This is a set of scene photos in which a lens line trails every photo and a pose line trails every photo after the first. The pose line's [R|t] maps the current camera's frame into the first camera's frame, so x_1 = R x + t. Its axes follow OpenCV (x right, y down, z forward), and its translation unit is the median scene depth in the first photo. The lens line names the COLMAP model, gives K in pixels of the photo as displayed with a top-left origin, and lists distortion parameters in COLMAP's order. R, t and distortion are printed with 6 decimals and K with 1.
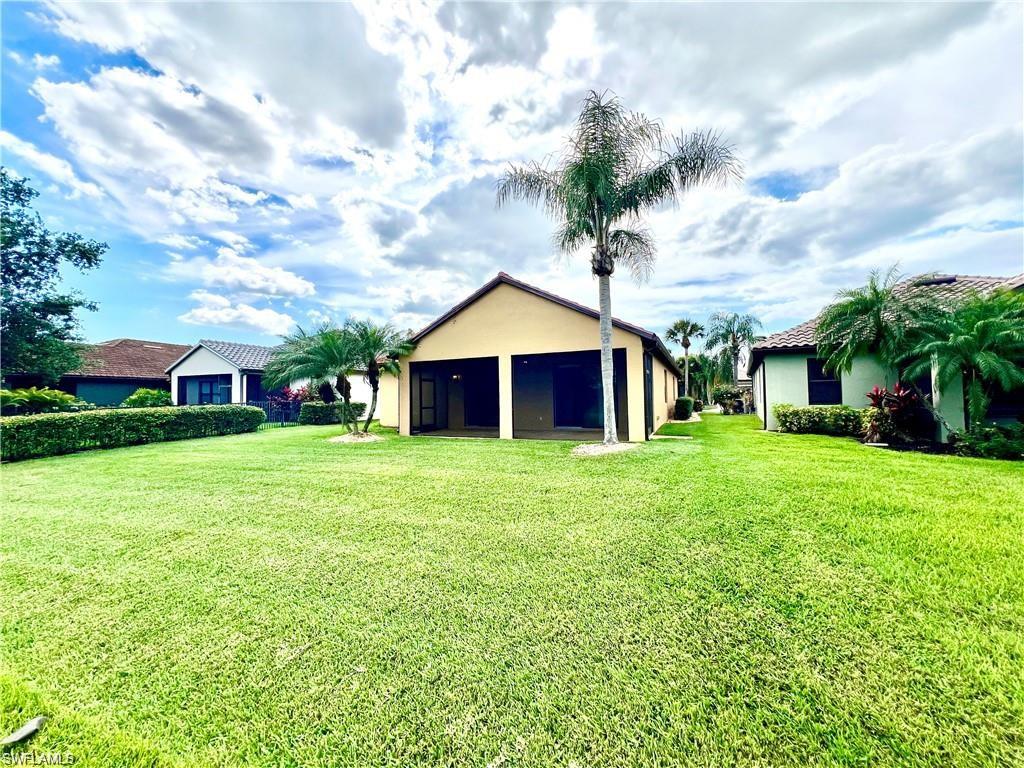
lens RADIAL K [[413.7, 0, 510.2], [0, 413.7, 385.5], [0, 0, 1]] dist [0.000430, 0.000753]
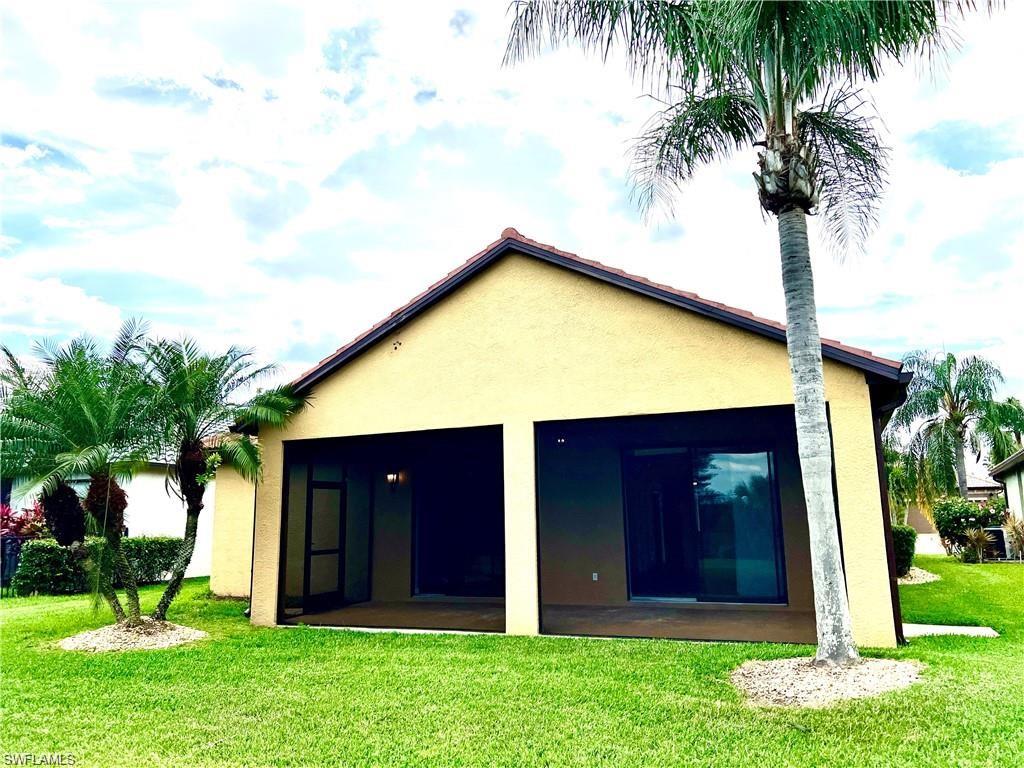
lens RADIAL K [[763.5, 0, 513.5], [0, 763.5, 382.1], [0, 0, 1]] dist [0.029483, -0.013900]
pose [[0.999193, 0.004617, 0.039889, -0.042055], [0.001480, 0.988456, -0.151499, 0.001655], [-0.040129, 0.151436, 0.987652, 0.214127]]
